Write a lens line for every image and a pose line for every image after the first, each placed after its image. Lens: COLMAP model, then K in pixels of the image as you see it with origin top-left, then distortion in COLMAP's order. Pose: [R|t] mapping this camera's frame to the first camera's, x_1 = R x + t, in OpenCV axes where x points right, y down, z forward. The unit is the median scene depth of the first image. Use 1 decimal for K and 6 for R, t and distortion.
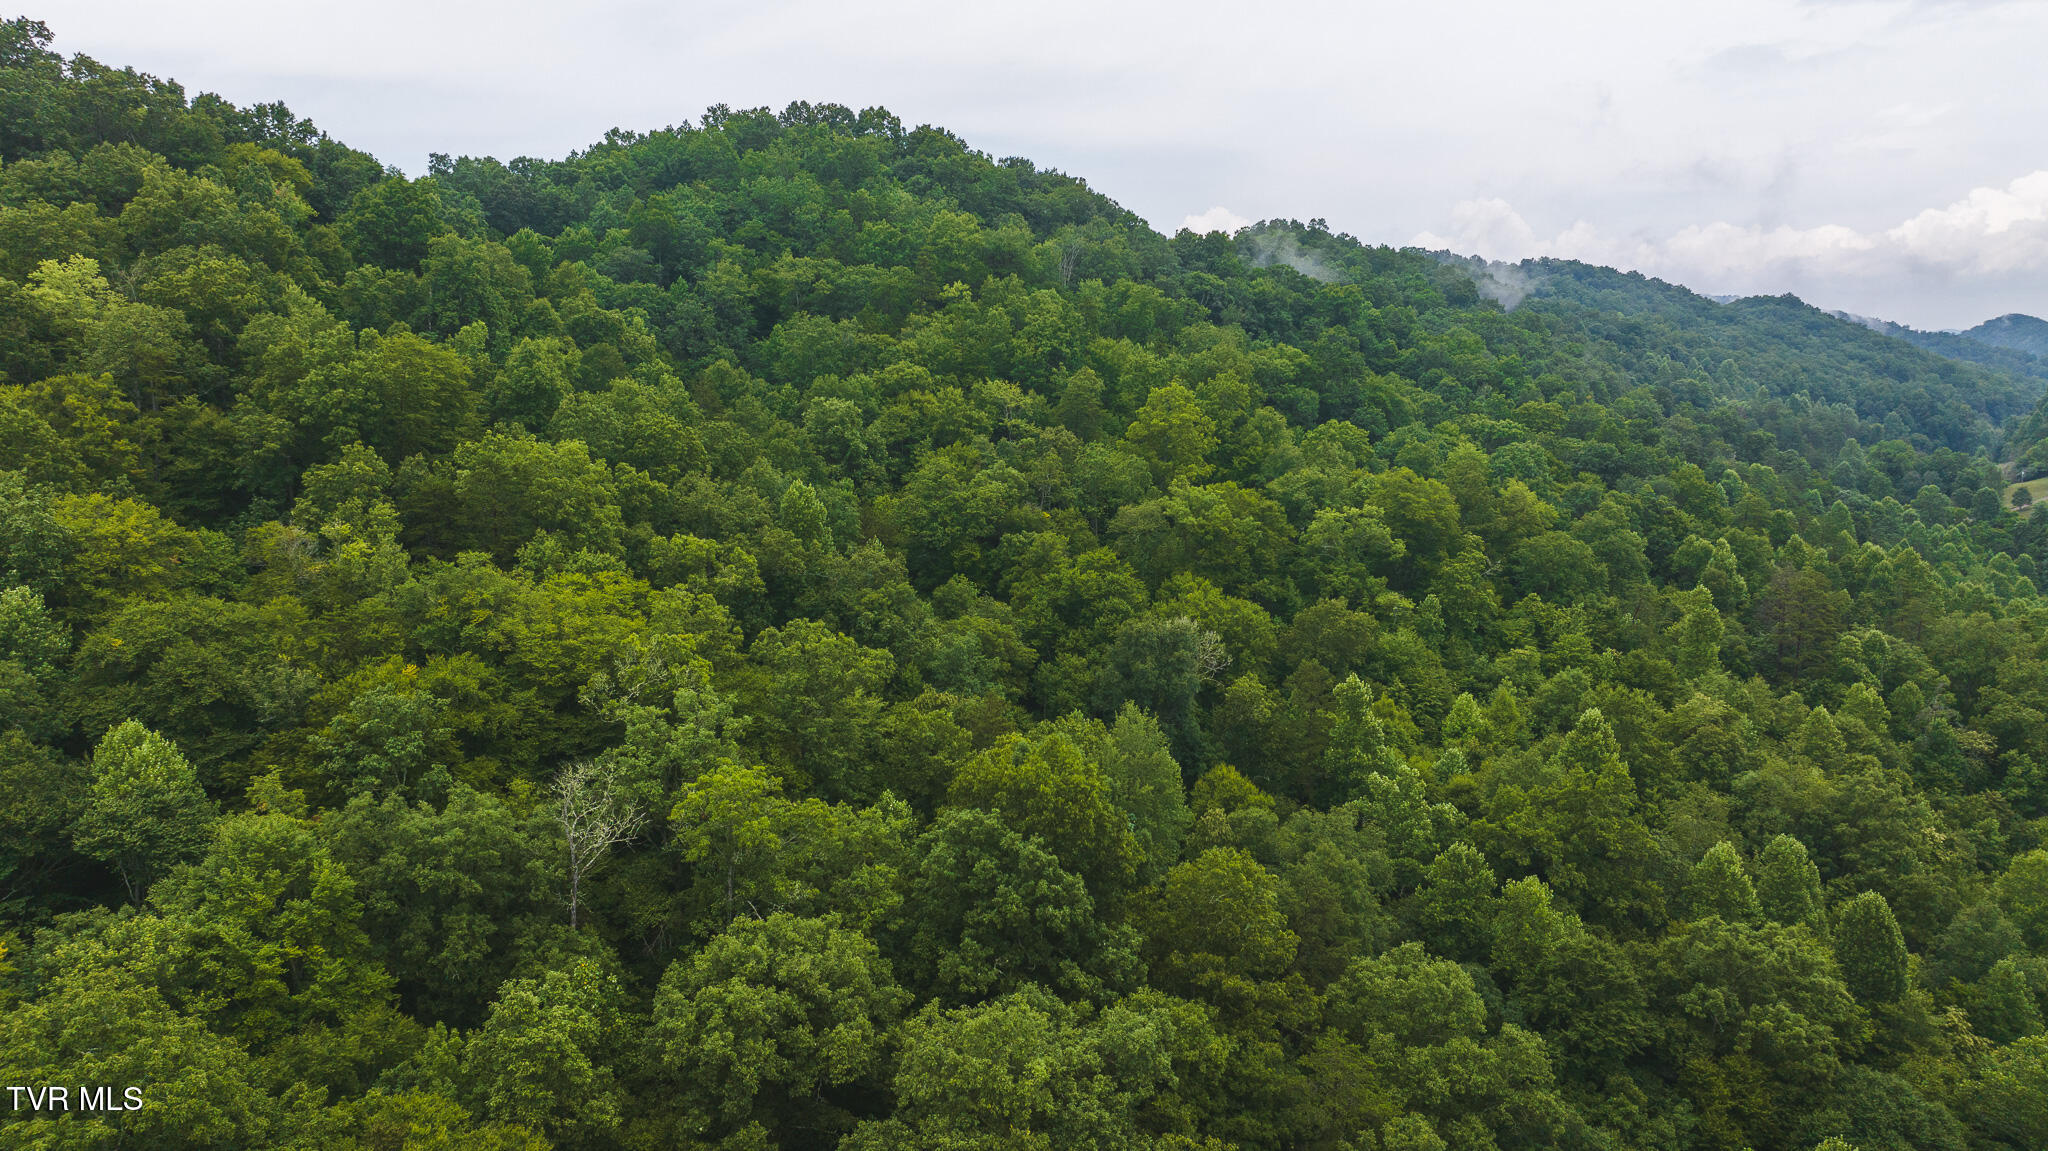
lens RADIAL K [[1430.9, 0, 1014.9], [0, 1430.9, 584.8], [0, 0, 1]] dist [-0.041955, 0.040041]
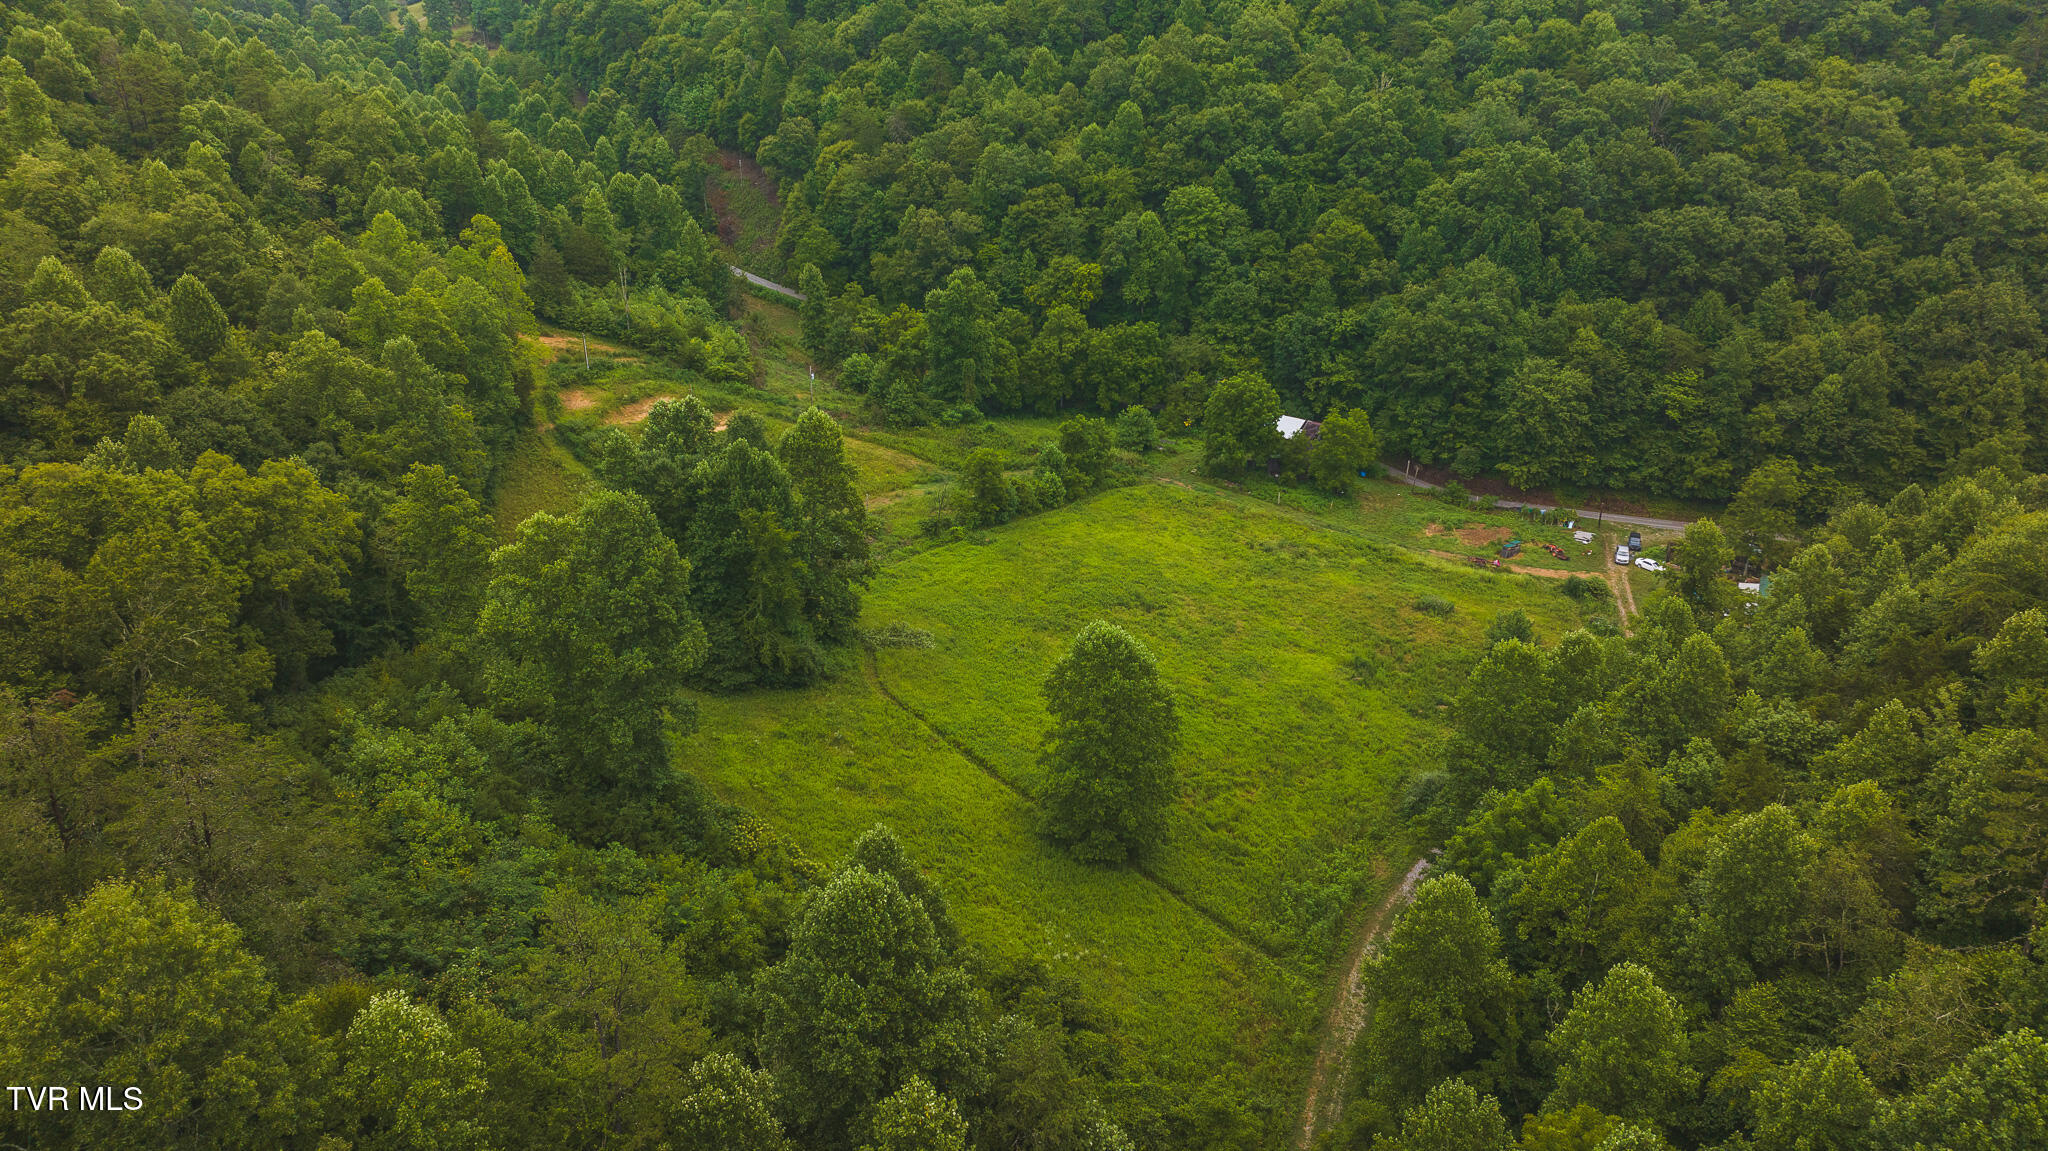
lens RADIAL K [[1430.9, 0, 1019.7], [0, 1430.9, 587.7], [0, 0, 1]] dist [-0.041955, 0.040041]
pose [[0.570412, -0.334210, 0.750290, -0.004218], [0.102691, 0.935324, 0.338560, 0.086557], [-0.814914, -0.116070, 0.567840, -0.233915]]
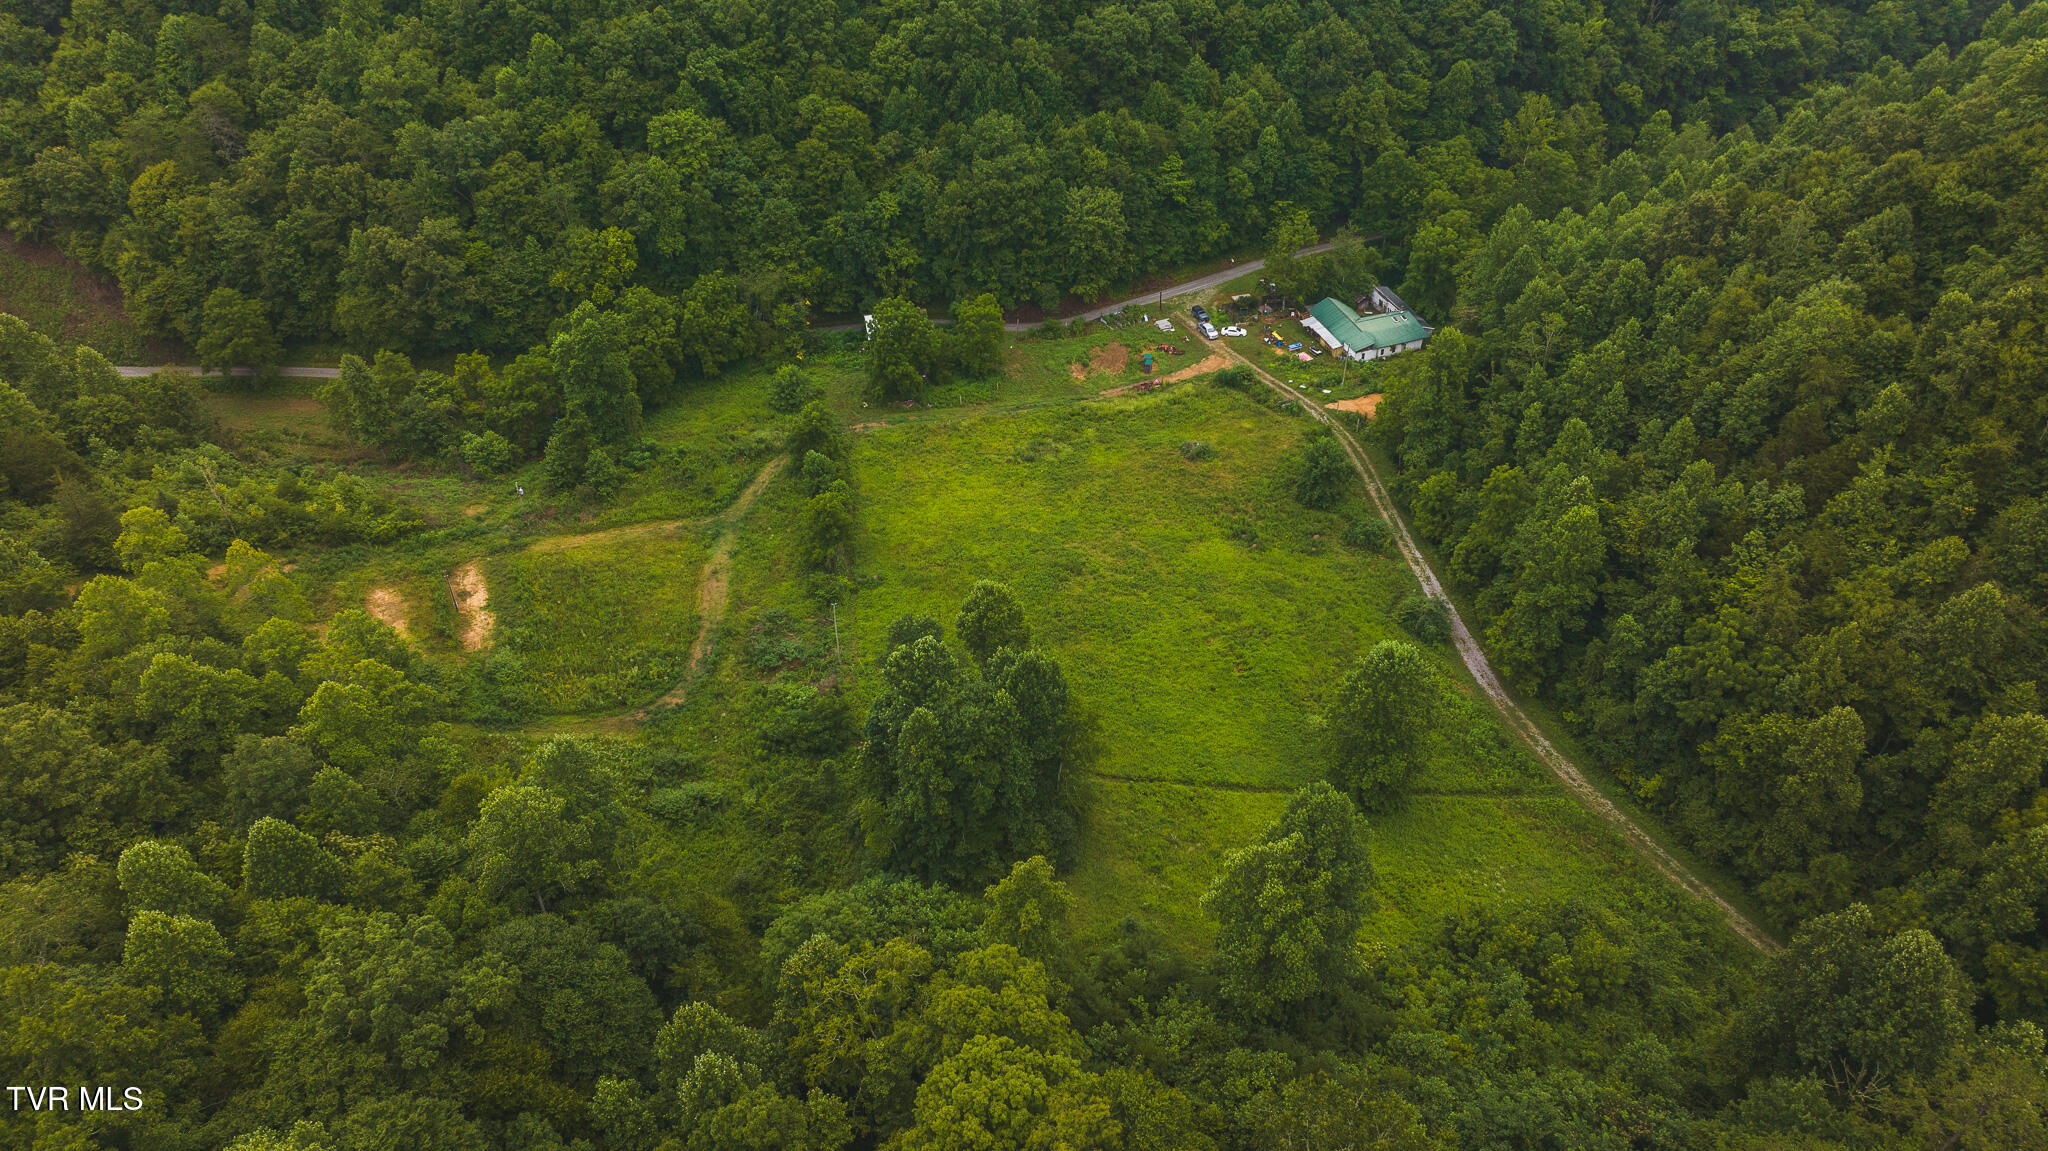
lens RADIAL K [[1430.9, 0, 1011.1], [0, 1430.9, 585.3], [0, 0, 1]] dist [-0.041955, 0.040041]
pose [[-0.162455, -0.610003, 0.775568, -0.064924], [0.194410, 0.750814, 0.631255, -0.259063], [-0.967374, 0.253329, -0.003383, 0.324276]]
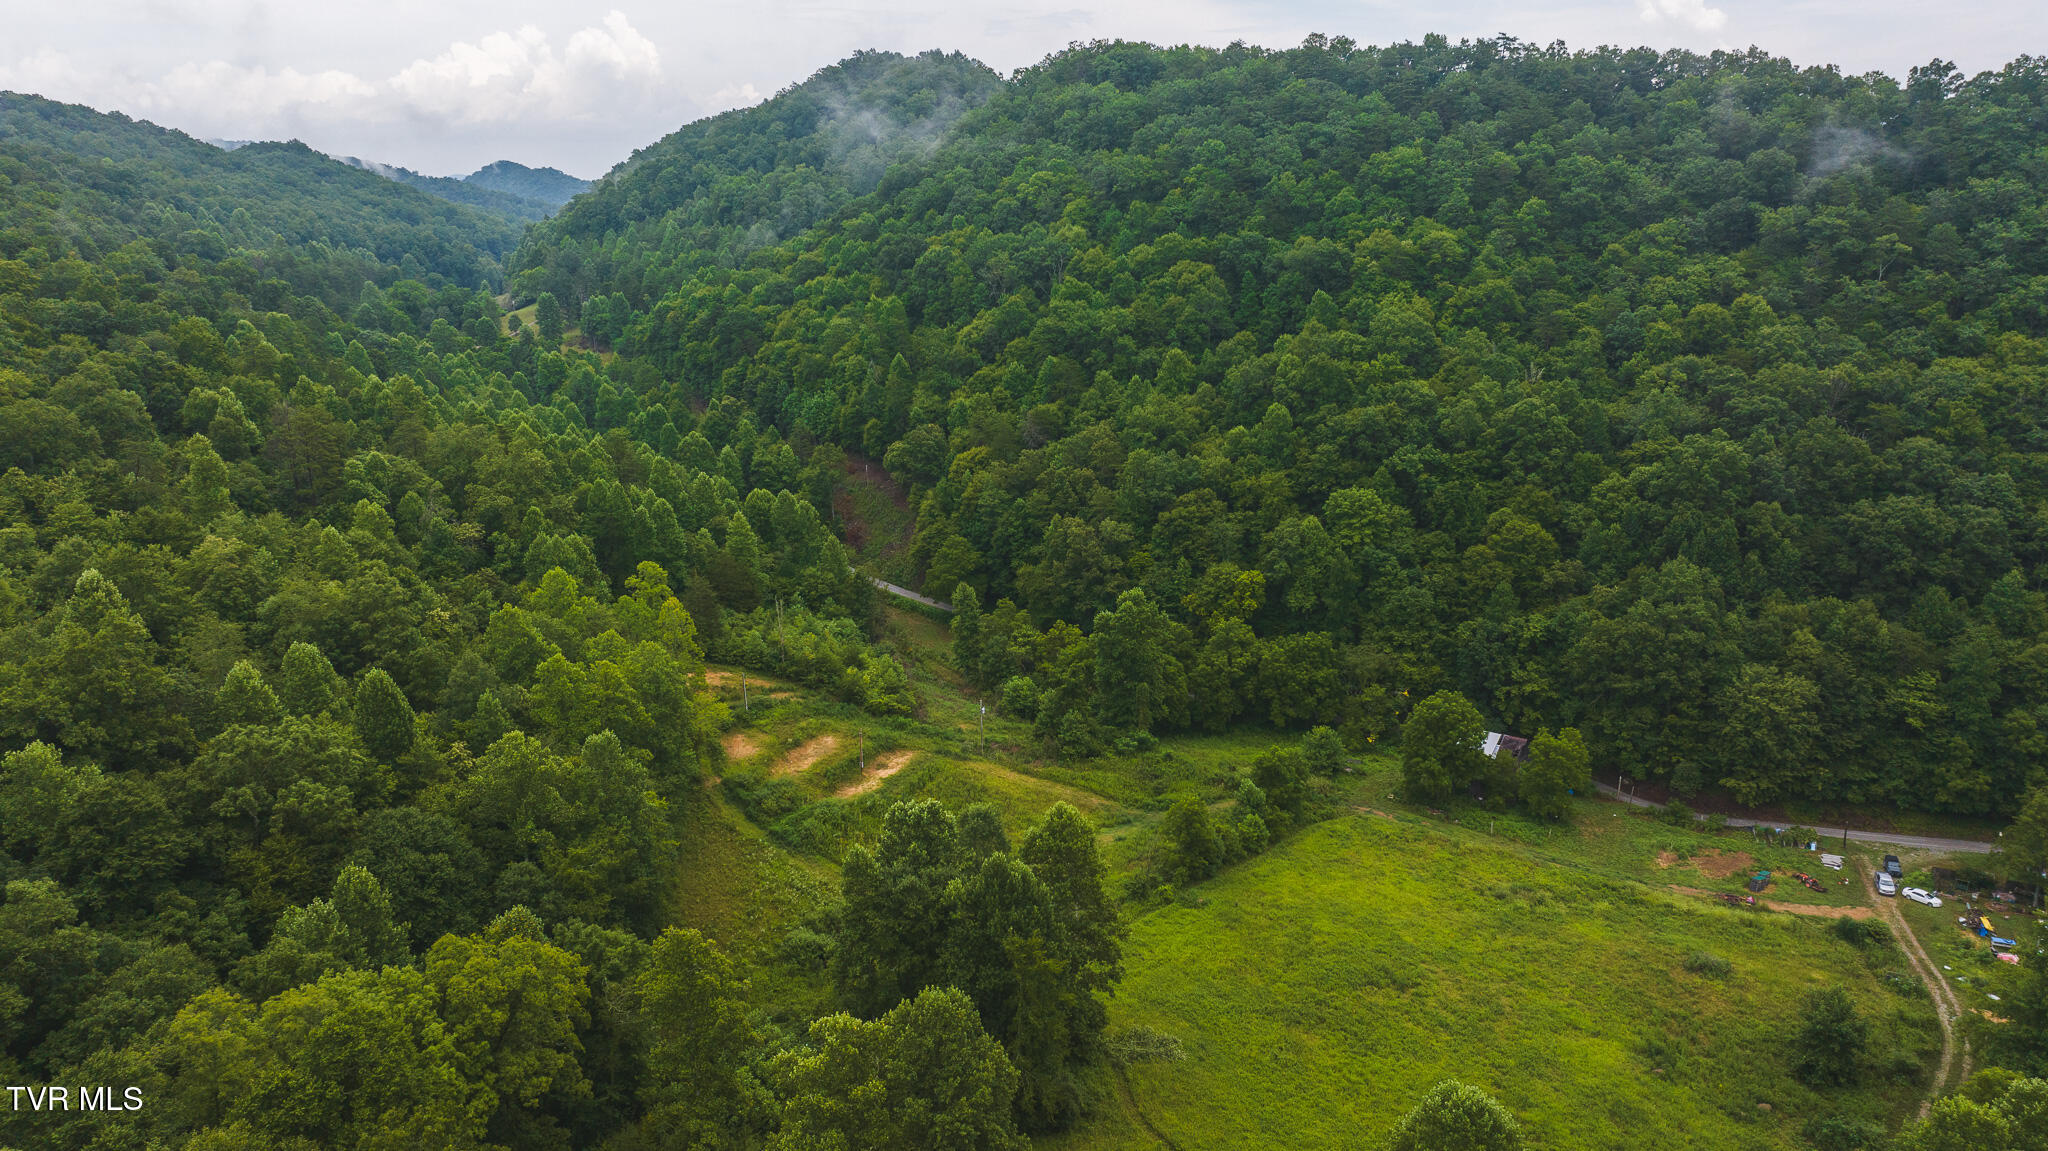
lens RADIAL K [[1430.9, 0, 1018.0], [0, 1430.9, 591.2], [0, 0, 1]] dist [-0.041955, 0.040041]
pose [[0.592473, -0.225115, 0.773498, 0.018121], [0.141472, 0.974316, 0.175197, 0.015988], [-0.793071, 0.005629, 0.609104, -0.092562]]
